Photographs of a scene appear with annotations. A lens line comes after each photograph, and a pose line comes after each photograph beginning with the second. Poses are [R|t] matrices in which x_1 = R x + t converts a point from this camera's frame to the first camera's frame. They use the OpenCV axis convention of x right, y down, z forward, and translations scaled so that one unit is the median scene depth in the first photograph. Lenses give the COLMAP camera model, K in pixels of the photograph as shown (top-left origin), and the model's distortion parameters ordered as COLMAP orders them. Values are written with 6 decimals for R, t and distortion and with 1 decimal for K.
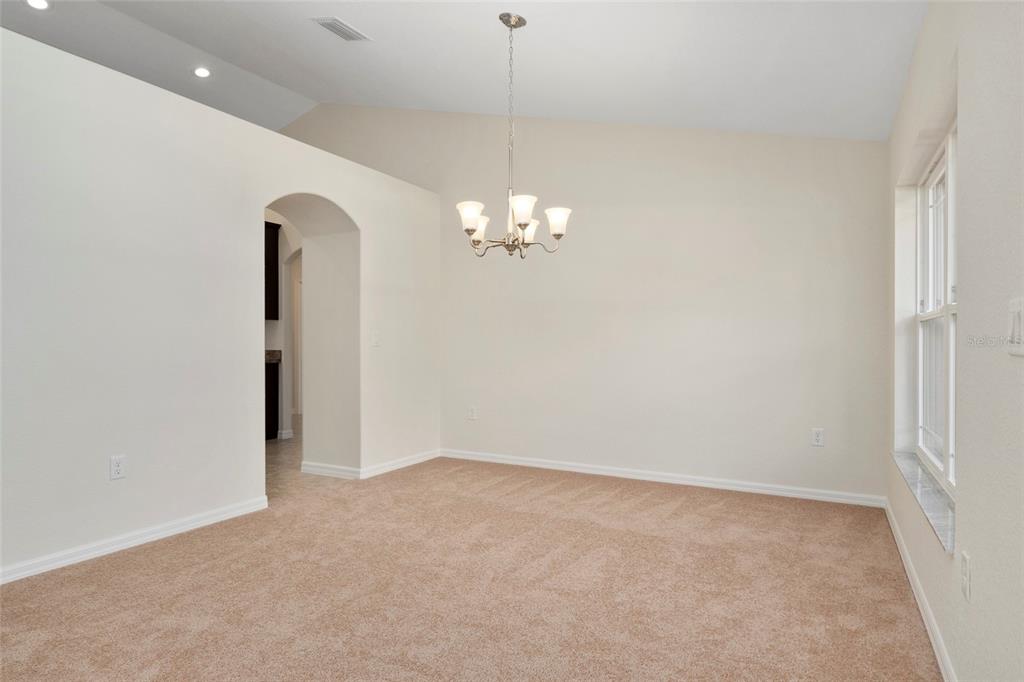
lens RADIAL K [[584.3, 0, 512.0], [0, 584.3, 341.0], [0, 0, 1]] dist [-0.000923, 0.000098]
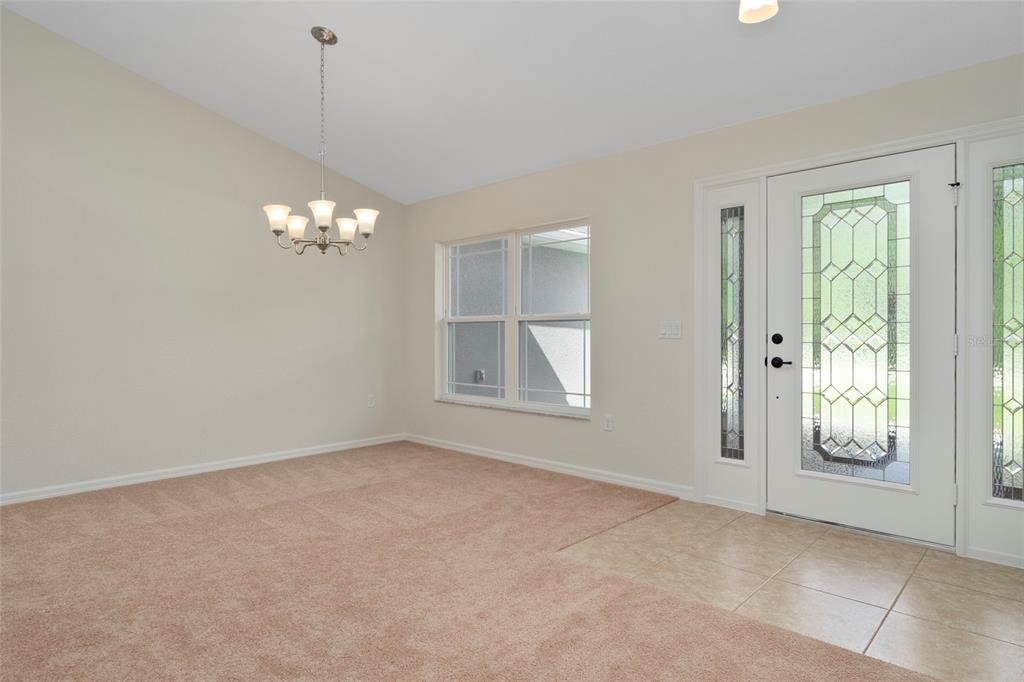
lens RADIAL K [[584.3, 0, 512.0], [0, 584.3, 341.0], [0, 0, 1]] dist [-0.000923, 0.000098]
pose [[0.243539, -0.011568, 0.969822, -0.954164], [-0.000863, 0.999926, 0.012144, -0.000854], [-0.969891, -0.003794, 0.243511, 0.397798]]
